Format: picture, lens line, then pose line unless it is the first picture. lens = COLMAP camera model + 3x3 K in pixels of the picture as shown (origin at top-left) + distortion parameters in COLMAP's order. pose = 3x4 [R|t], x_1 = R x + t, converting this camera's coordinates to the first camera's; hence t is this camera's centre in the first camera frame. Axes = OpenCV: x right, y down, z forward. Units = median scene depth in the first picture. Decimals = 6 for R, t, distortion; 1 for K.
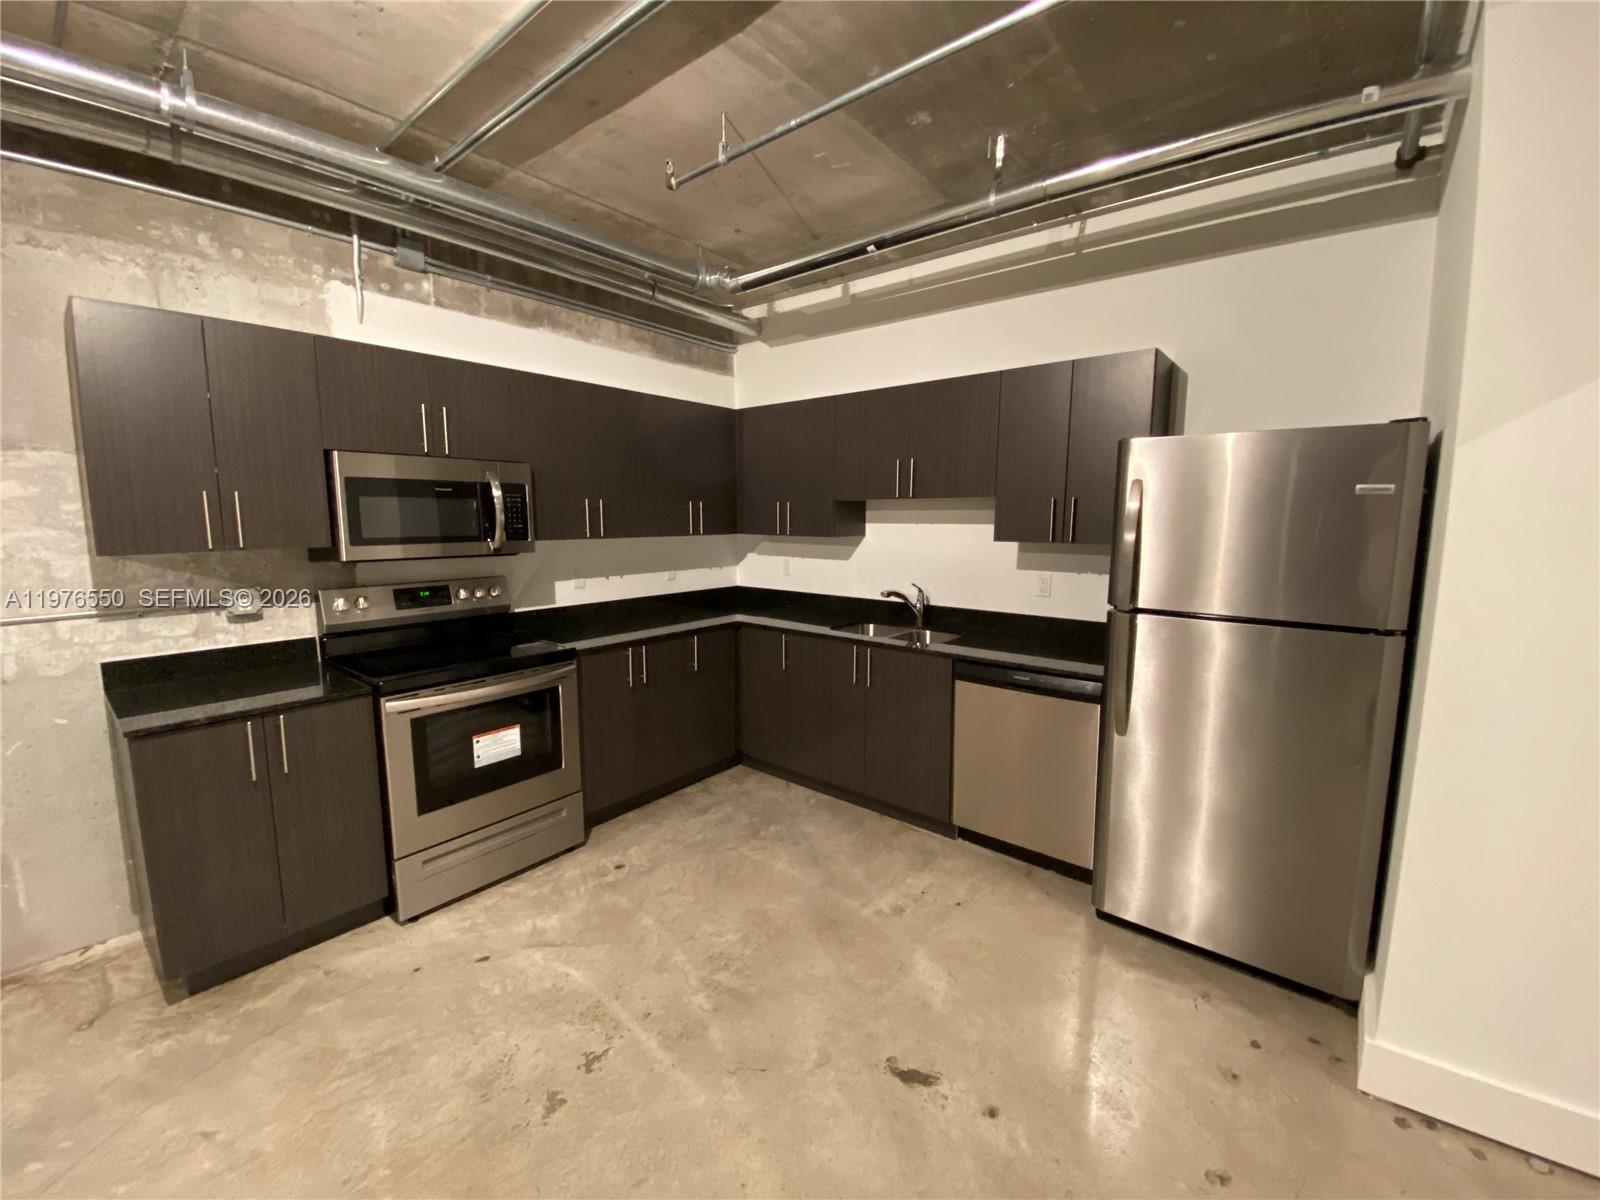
lens RADIAL K [[654.0, 0, 806.9], [0, 654.0, 599.9], [0, 0, 1]] dist [0.002242, -0.002430]
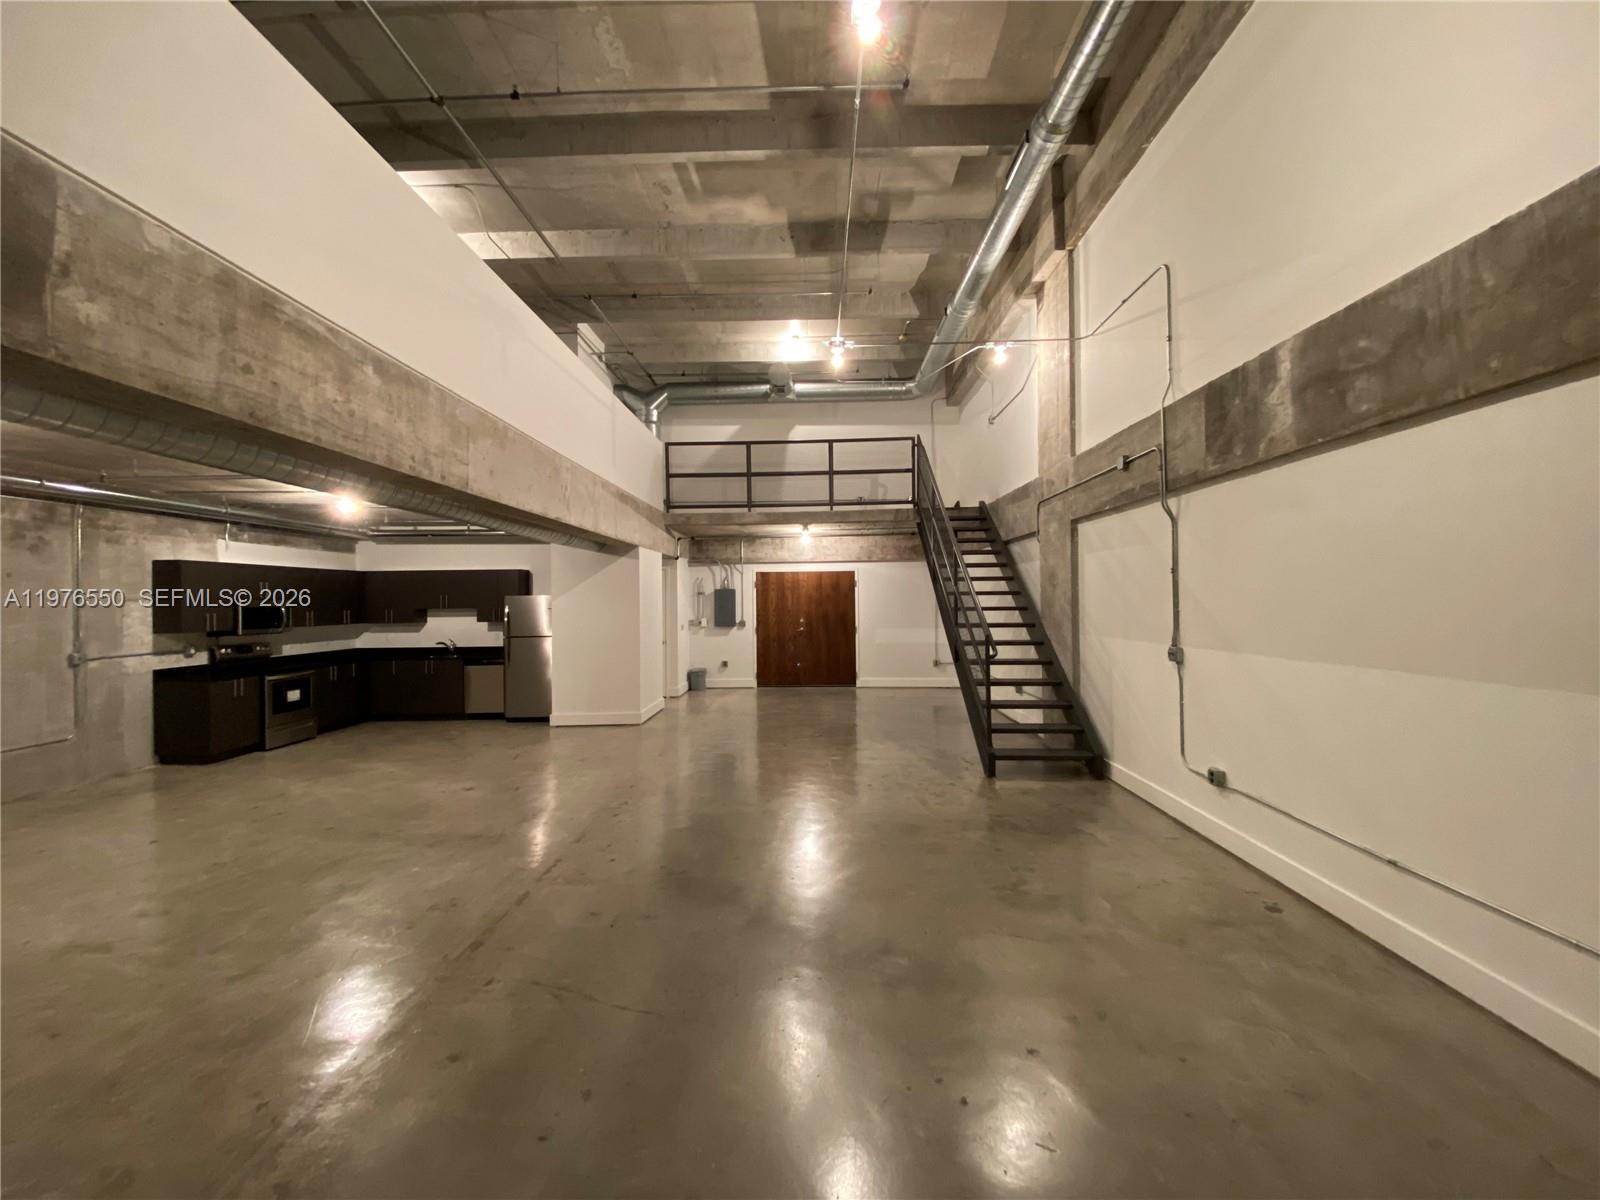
lens RADIAL K [[654.0, 0, 798.2], [0, 654.0, 601.1], [0, 0, 1]] dist [0.002242, -0.002430]
pose [[0.794962, -0.011788, 0.606544, -0.392102], [0.093786, 0.990179, -0.103676, 0.280179], [-0.599365, 0.139304, 0.788261, -2.414283]]
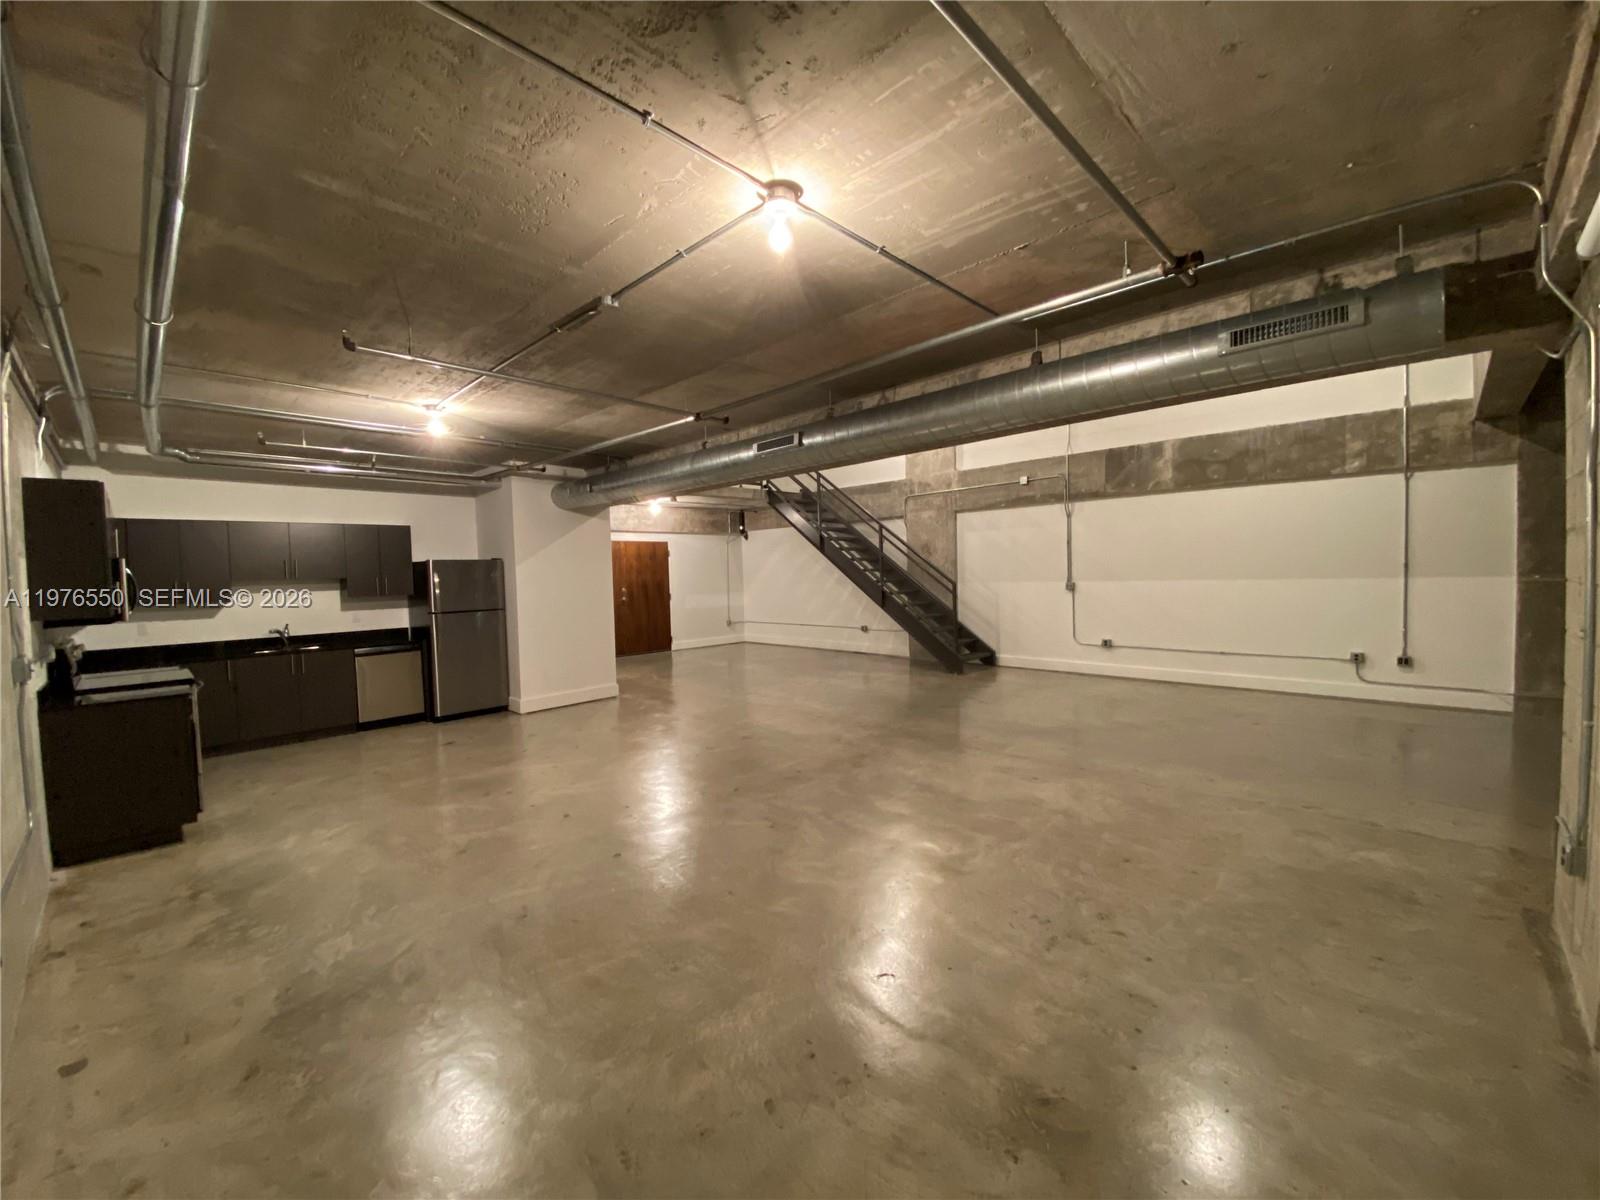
lens RADIAL K [[654.0, 0, 792.7], [0, 654.0, 600.0], [0, 0, 1]] dist [0.002242, -0.002430]
pose [[0.092818, -0.046337, 0.994604, -1.819145], [0.159585, 0.986695, 0.031076, 0.093463], [-0.982811, 0.155840, 0.098978, -0.723596]]
